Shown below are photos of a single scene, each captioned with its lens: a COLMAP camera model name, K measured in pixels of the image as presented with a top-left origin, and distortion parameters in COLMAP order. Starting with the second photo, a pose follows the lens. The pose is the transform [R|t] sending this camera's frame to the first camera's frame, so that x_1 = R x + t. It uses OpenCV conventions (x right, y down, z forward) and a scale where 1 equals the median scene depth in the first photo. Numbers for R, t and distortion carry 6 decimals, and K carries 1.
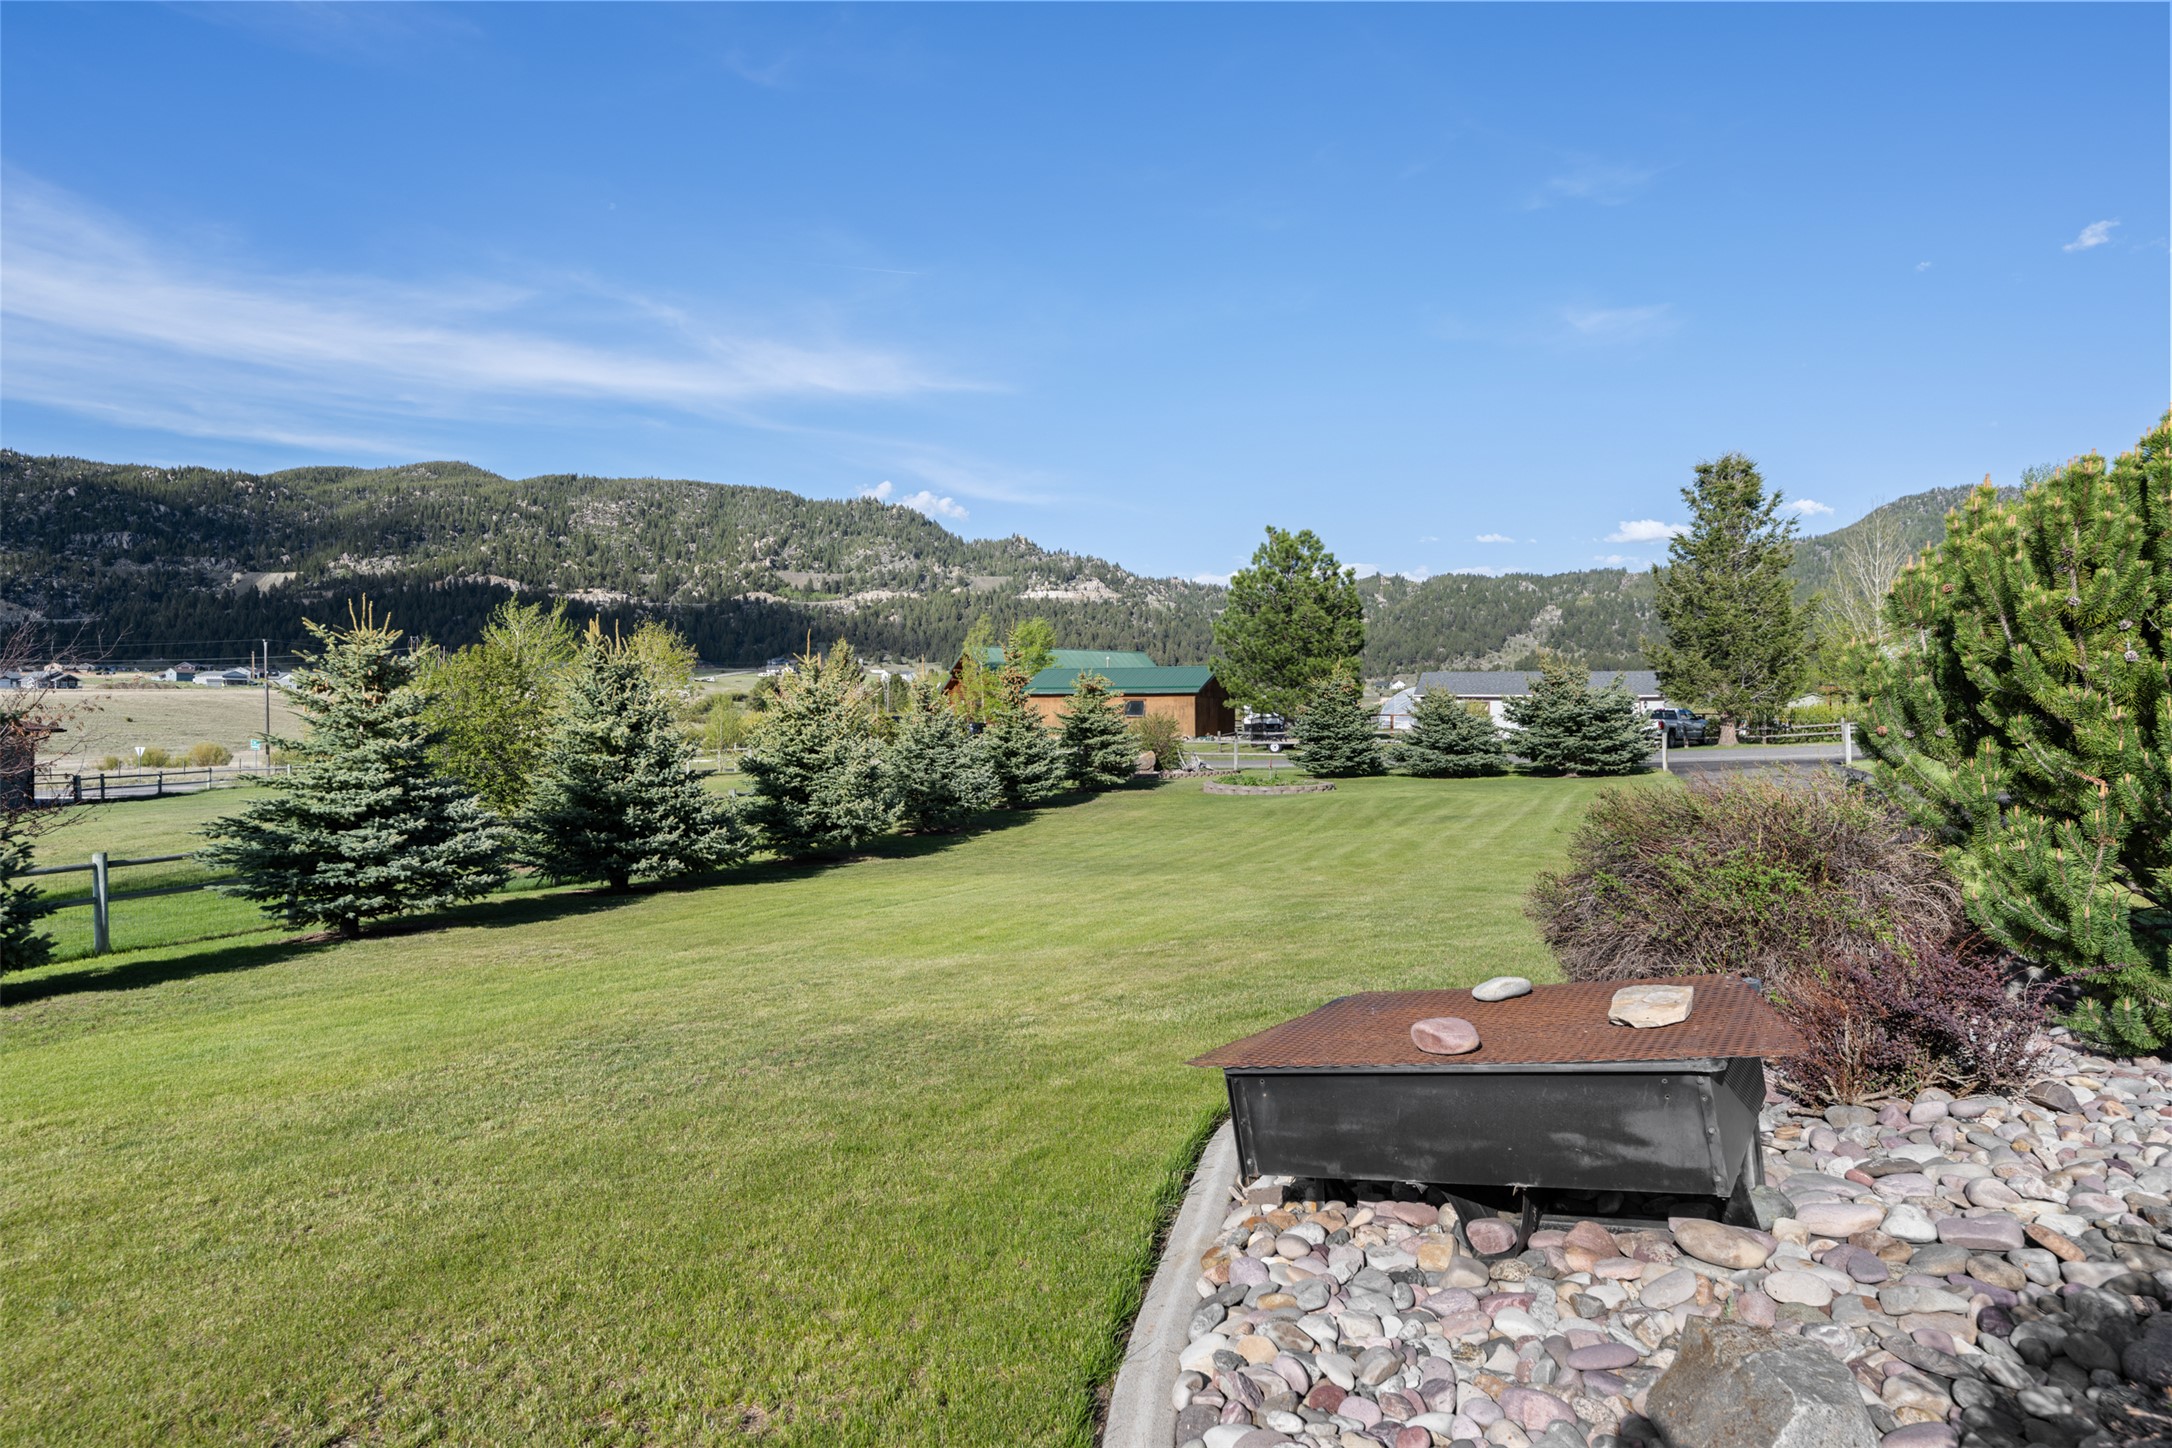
lens RADIAL K [[1280.3, 0, 1086.0], [0, 1280.3, 724.0], [0, 0, 1]] dist [-0.003671, -0.000744]
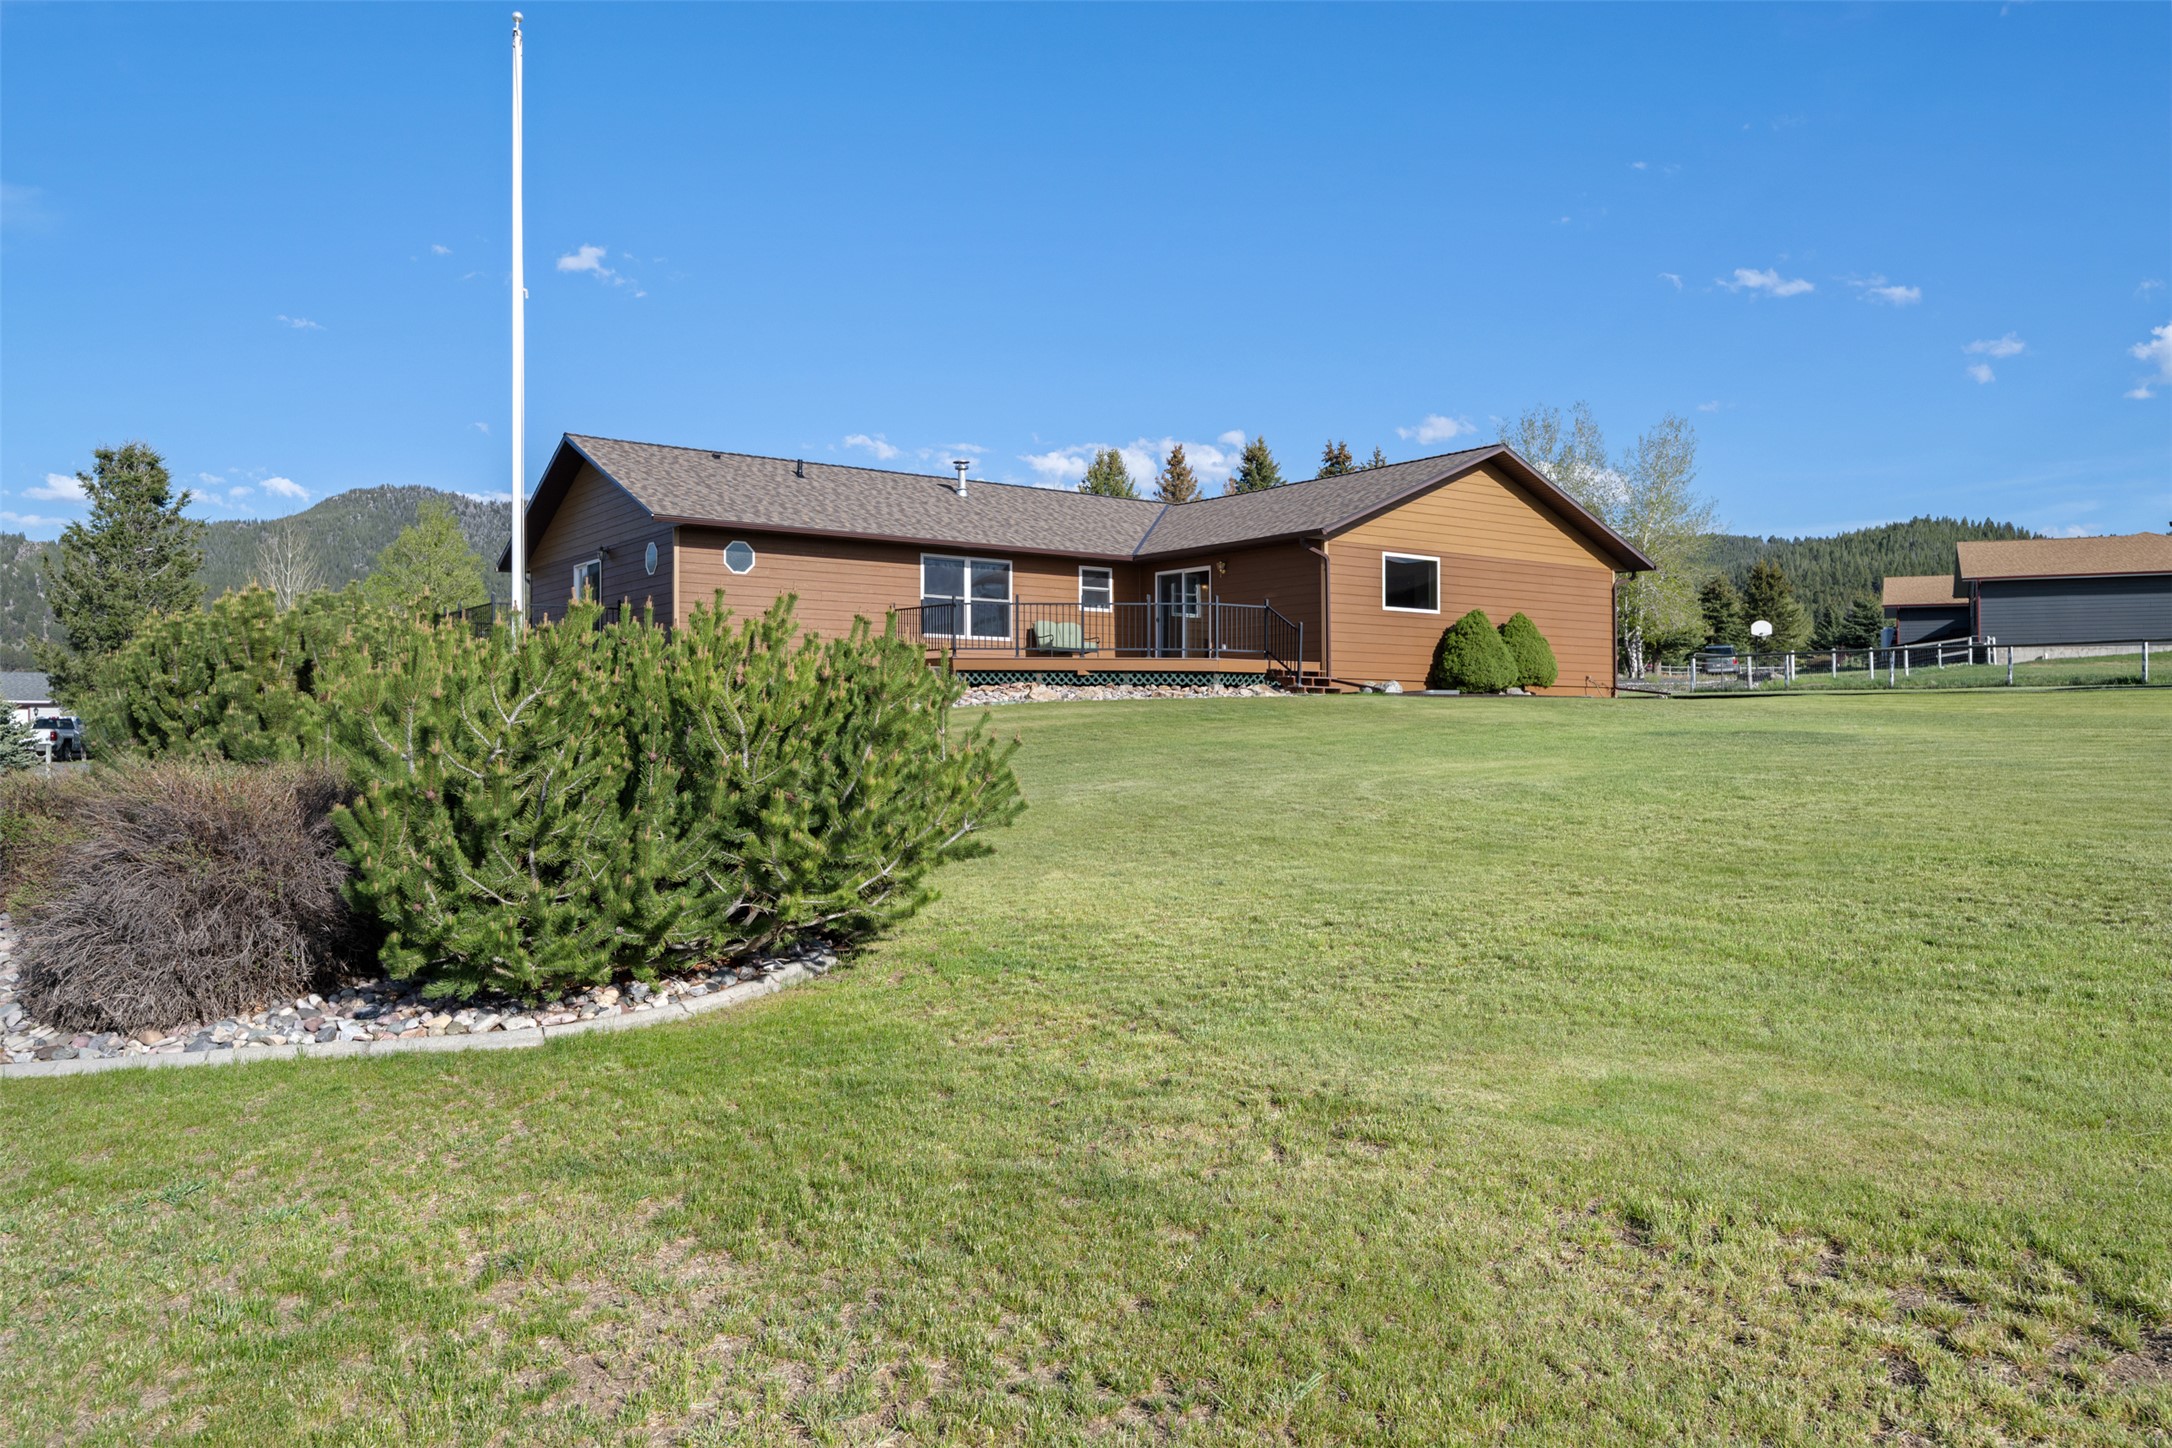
lens RADIAL K [[1564.1, 0, 1086.0], [0, 1564.1, 724.0], [0, 0, 1]] dist [-0.002768, 0.000218]
pose [[0.546084, 0.002227, 0.837727, -0.066005], [0.003027, 0.999985, -0.004632, -0.000633], [-0.837725, 0.005065, 0.546069, -0.190656]]
